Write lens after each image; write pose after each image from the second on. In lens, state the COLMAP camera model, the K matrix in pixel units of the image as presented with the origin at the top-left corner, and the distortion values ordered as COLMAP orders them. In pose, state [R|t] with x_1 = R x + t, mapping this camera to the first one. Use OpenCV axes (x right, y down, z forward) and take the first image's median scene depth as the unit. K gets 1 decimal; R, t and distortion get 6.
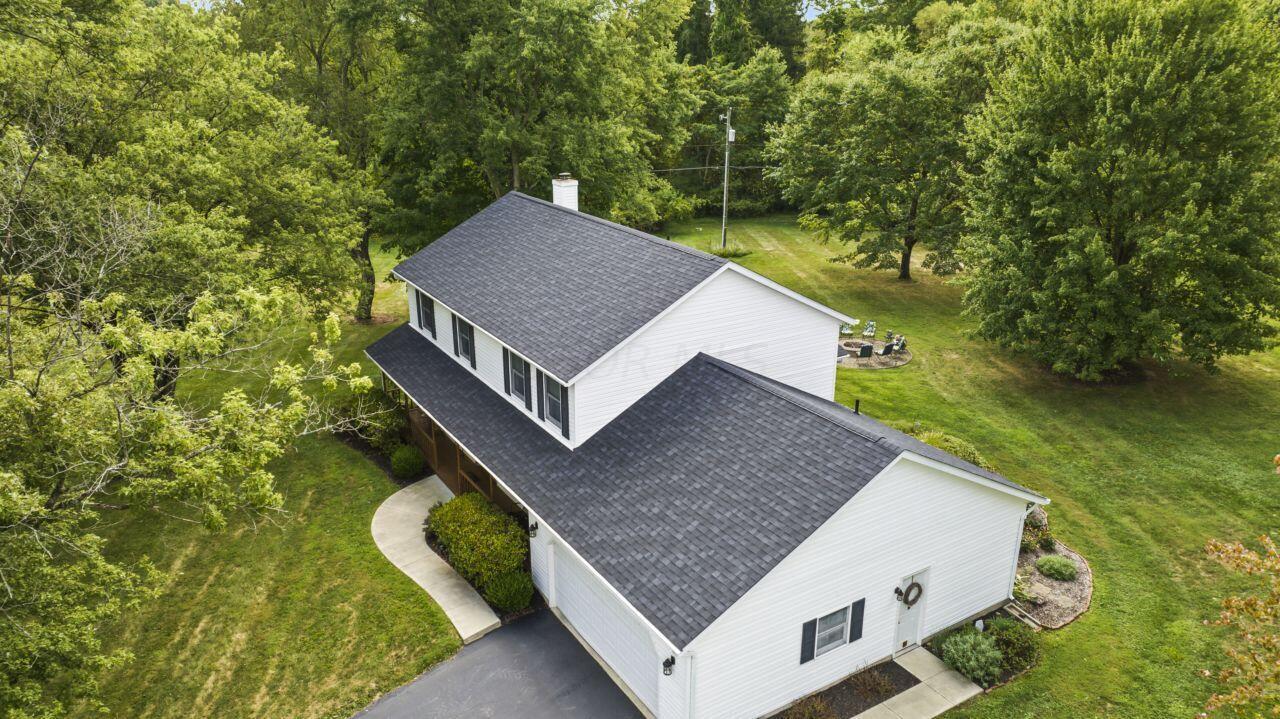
lens RADIAL K [[915.4, 0, 640.0], [0, 915.4, 359.5], [0, 0, 1]] dist [-0.039188, -0.002985]
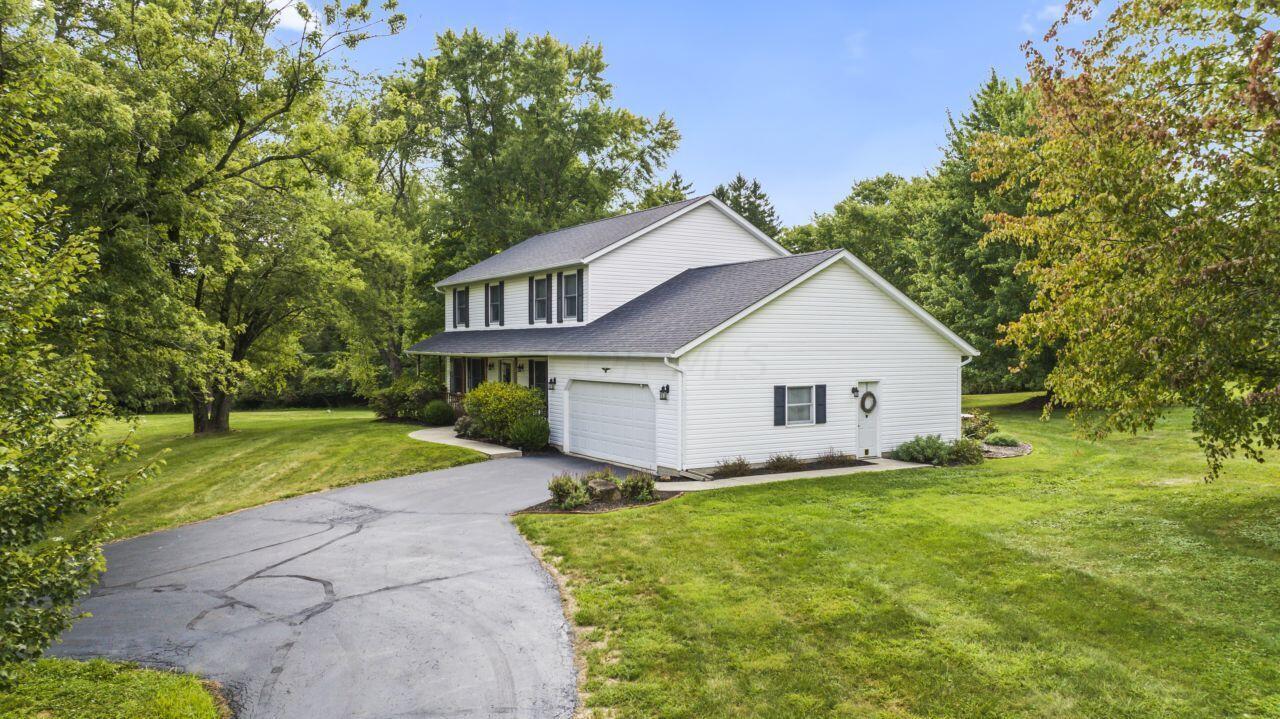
lens RADIAL K [[915.4, 0, 640.0], [0, 915.4, 359.5], [0, 0, 1]] dist [-0.039188, -0.002985]
pose [[0.999990, -0.004090, -0.001934, 0.000554], [0.003265, 0.948316, -0.317310, 0.296747], [0.003132, 0.317300, 0.948320, -0.081199]]
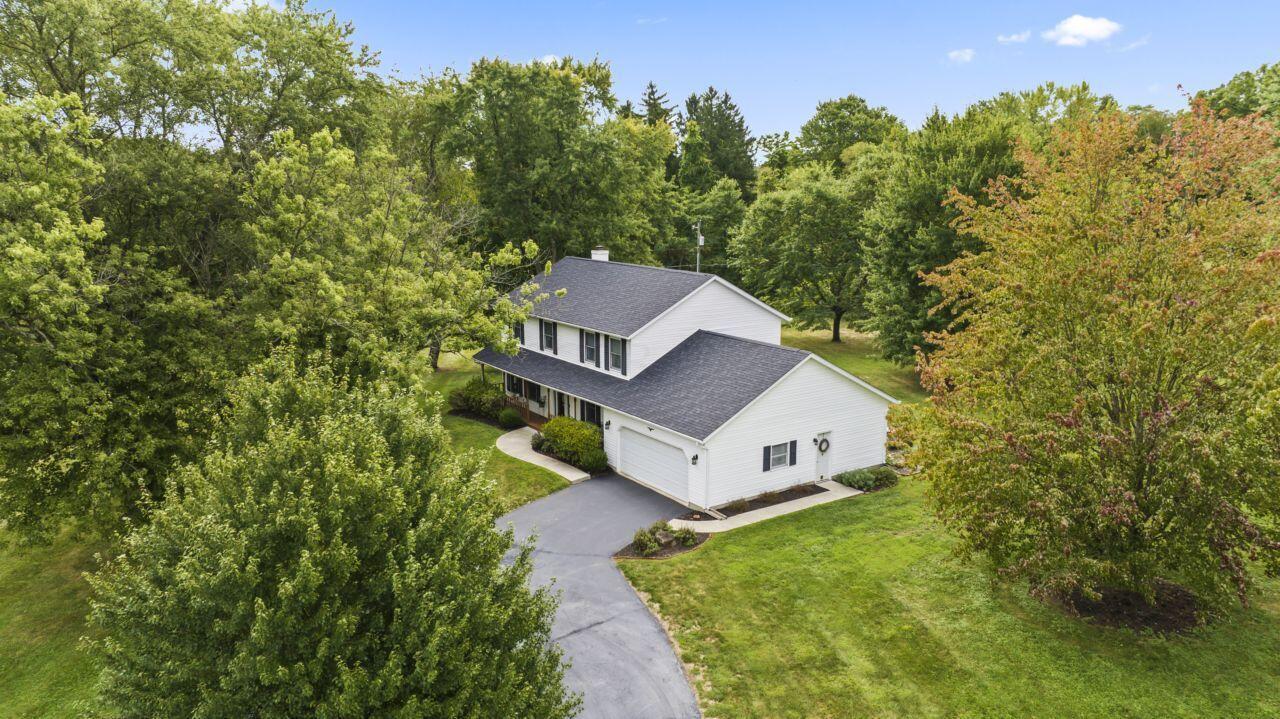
lens RADIAL K [[915.4, 0, 640.0], [0, 915.4, 359.5], [0, 0, 1]] dist [-0.039188, -0.002985]
pose [[0.999000, -0.010769, 0.043391, -0.071617], [0.017122, 0.988717, -0.148817, 0.178649], [-0.041299, 0.149411, 0.987912, -0.404691]]
